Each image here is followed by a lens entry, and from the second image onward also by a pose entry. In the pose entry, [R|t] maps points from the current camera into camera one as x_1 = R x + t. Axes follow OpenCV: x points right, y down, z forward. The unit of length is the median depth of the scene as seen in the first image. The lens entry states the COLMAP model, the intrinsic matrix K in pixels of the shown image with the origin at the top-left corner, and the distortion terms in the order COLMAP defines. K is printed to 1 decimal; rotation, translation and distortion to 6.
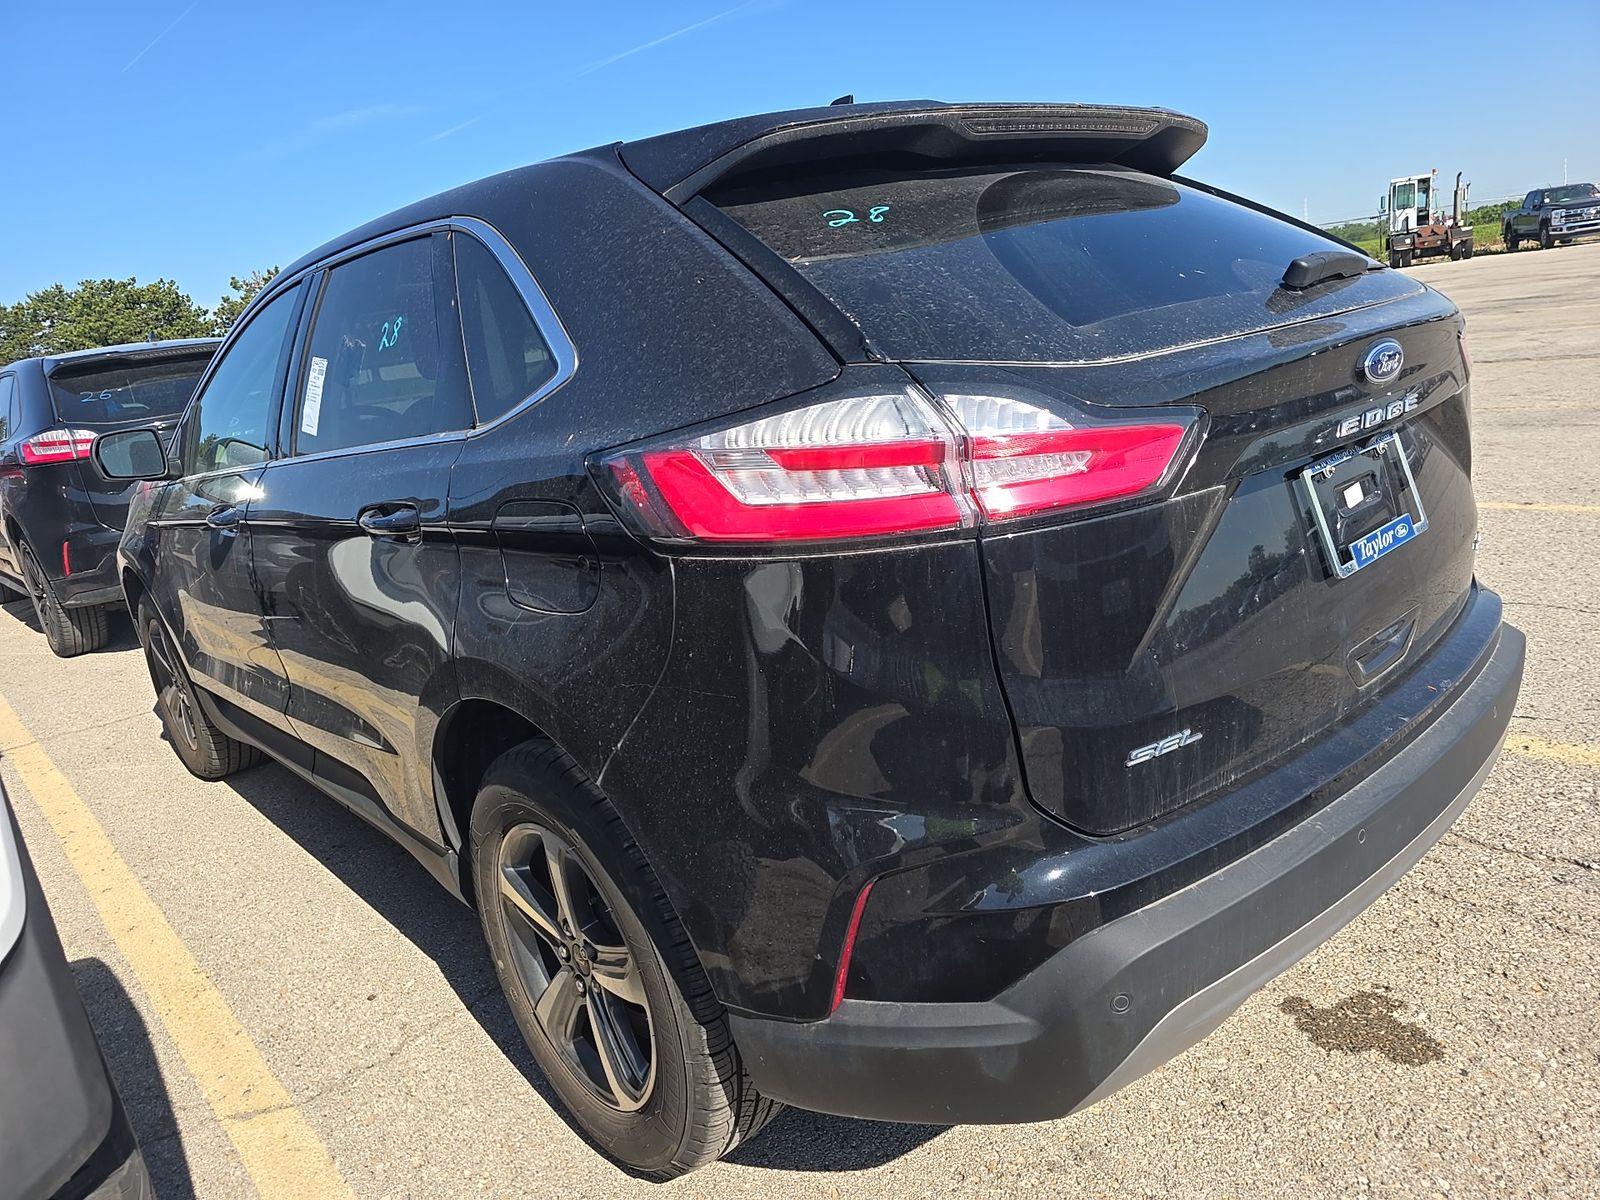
lens RADIAL K [[1078.8, 0, 800.3], [0, 1078.8, 604.3], [0, 0, 1]] dist [0.032169, -0.000447]
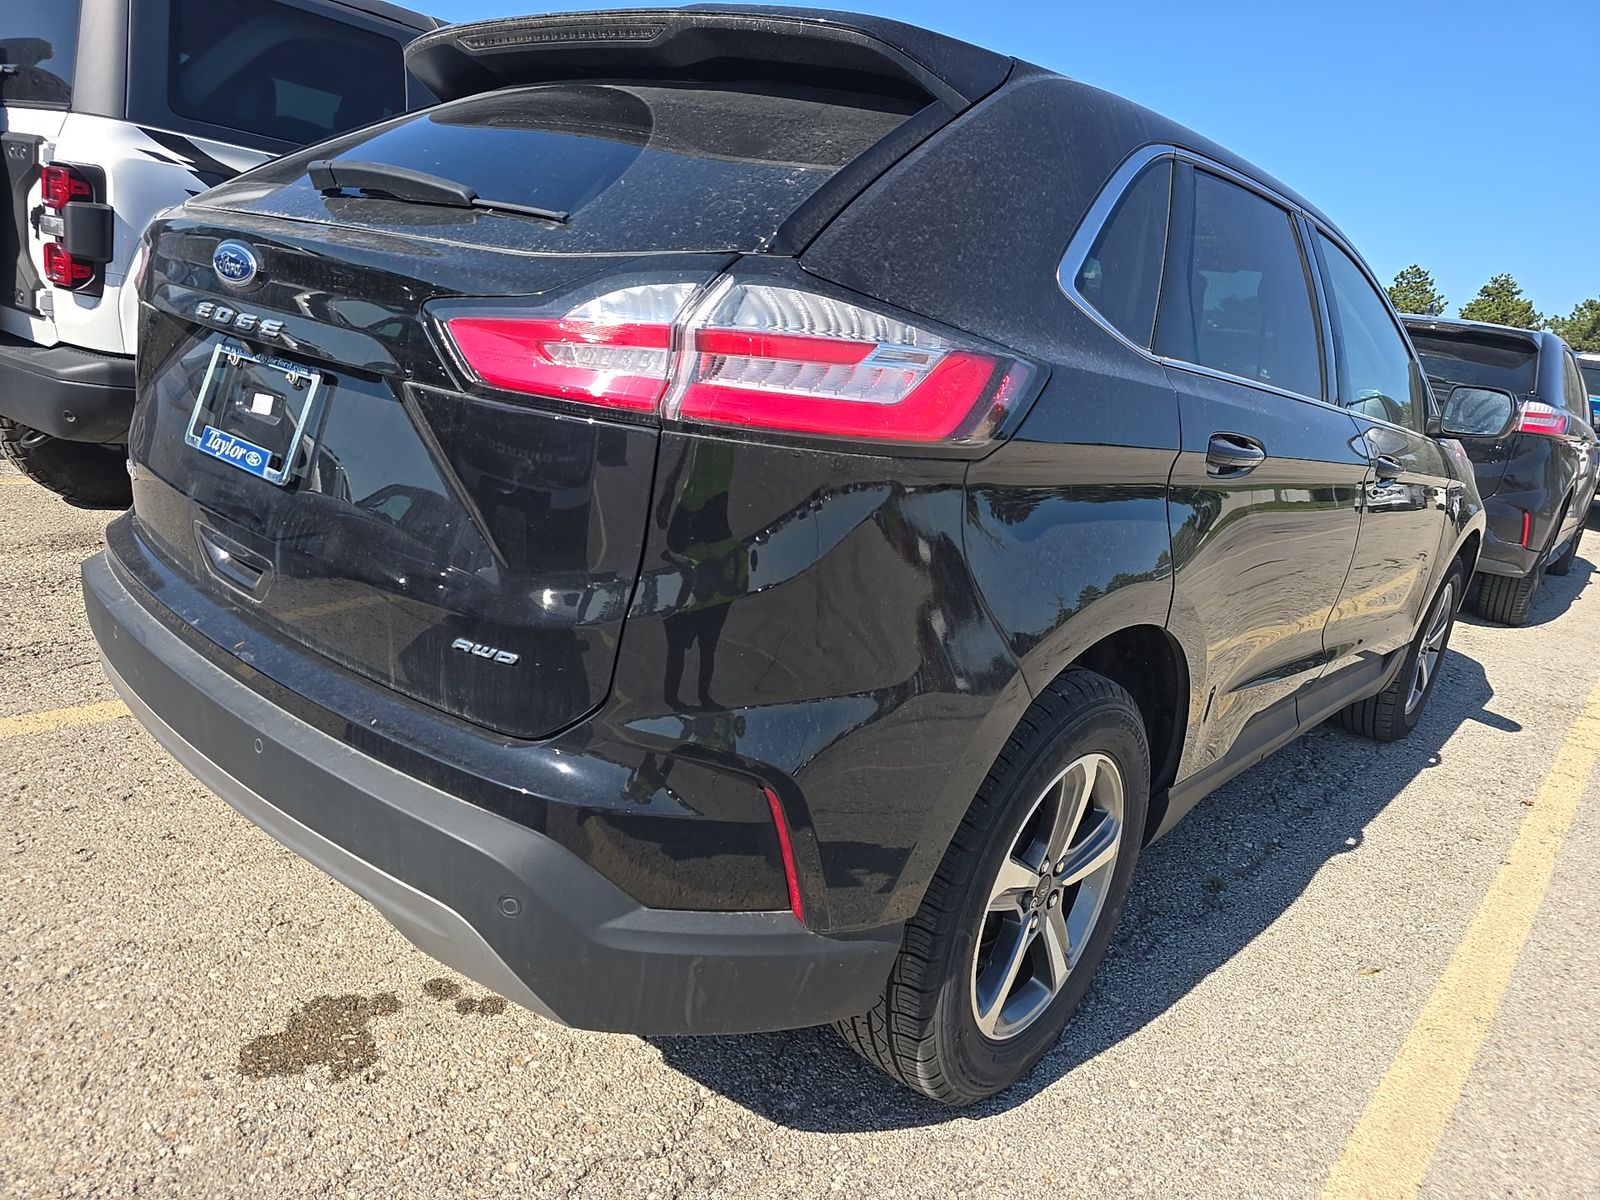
lens RADIAL K [[1078.8, 0, 799.8], [0, 1078.8, 601.4], [0, 0, 1]] dist [0.032169, -0.000447]
pose [[0.093861, 0.398030, -0.912558, 1.589509], [-0.398905, 0.854848, 0.331829, -0.488491], [0.912176, 0.332878, 0.239013, 1.323426]]
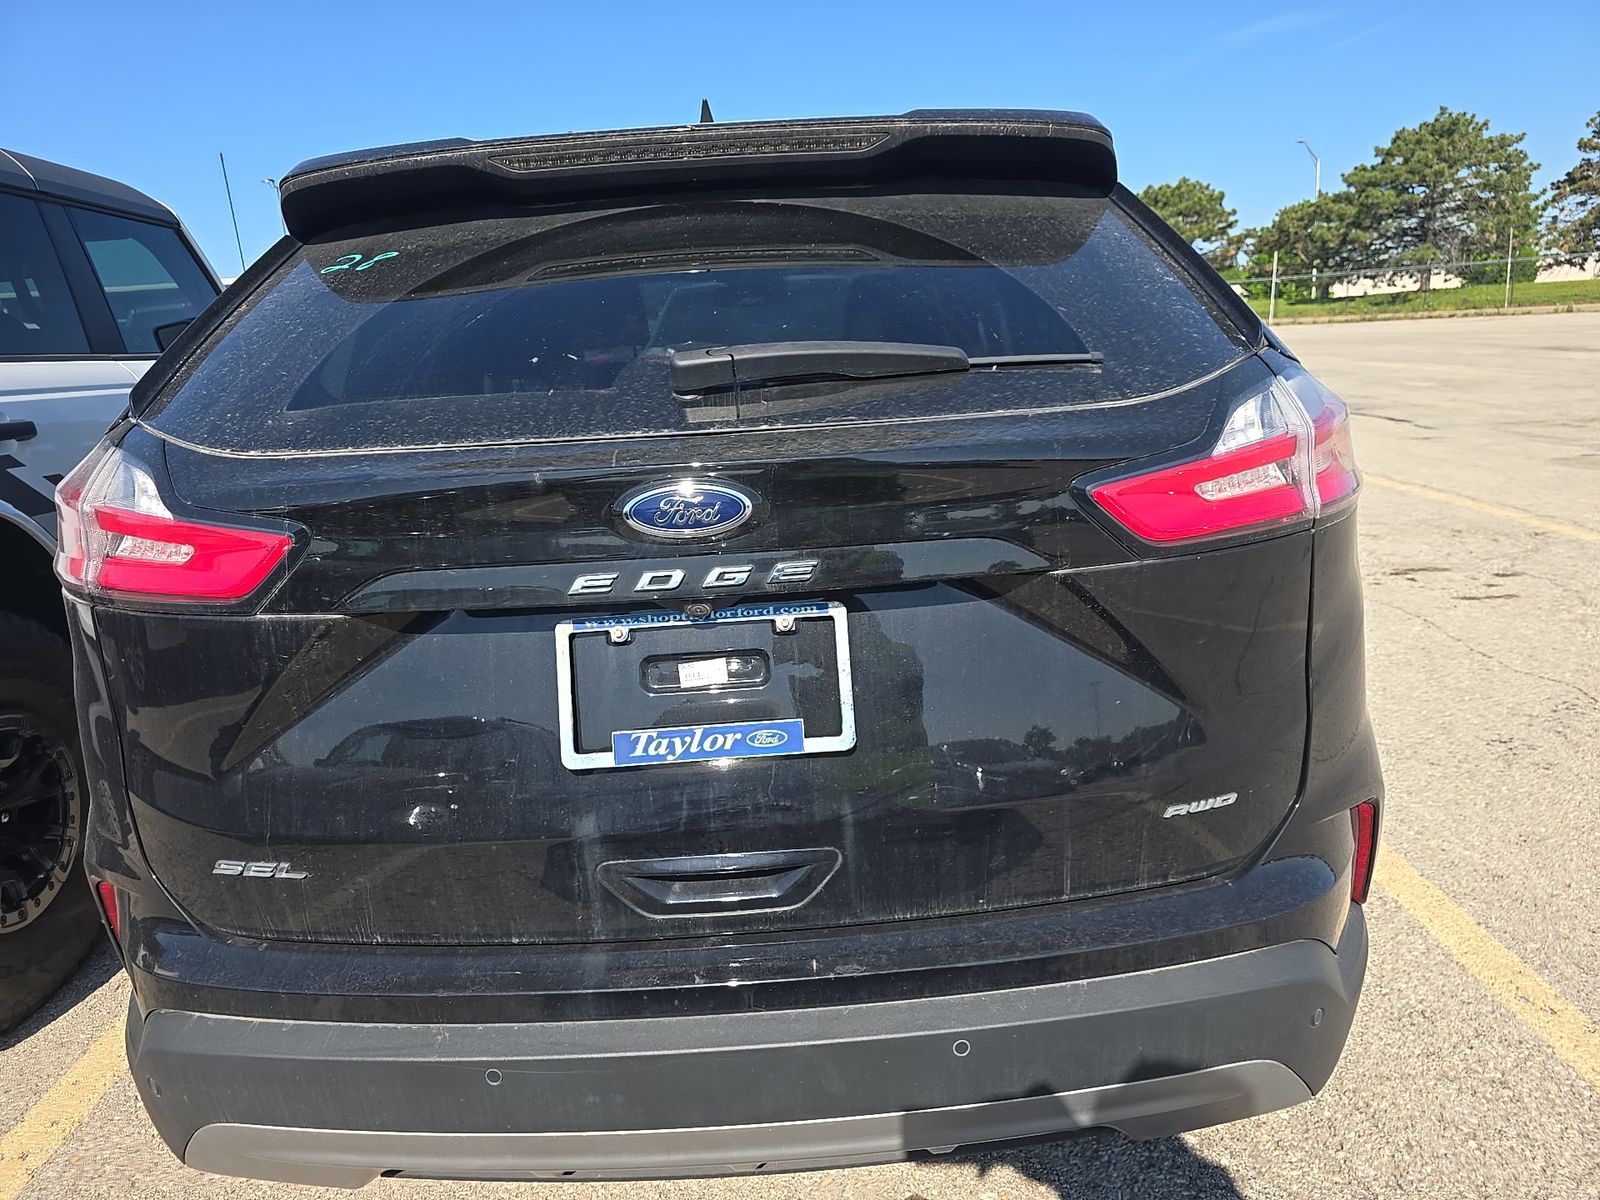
lens RADIAL K [[1078.8, 0, 802.2], [0, 1078.8, 593.1], [0, 0, 1]] dist [0.032169, -0.000447]
pose [[0.749555, 0.243915, -0.615364, 1.051336], [-0.205943, 0.969428, 0.133404, -0.280320], [0.629090, 0.026736, 0.776872, 0.486315]]
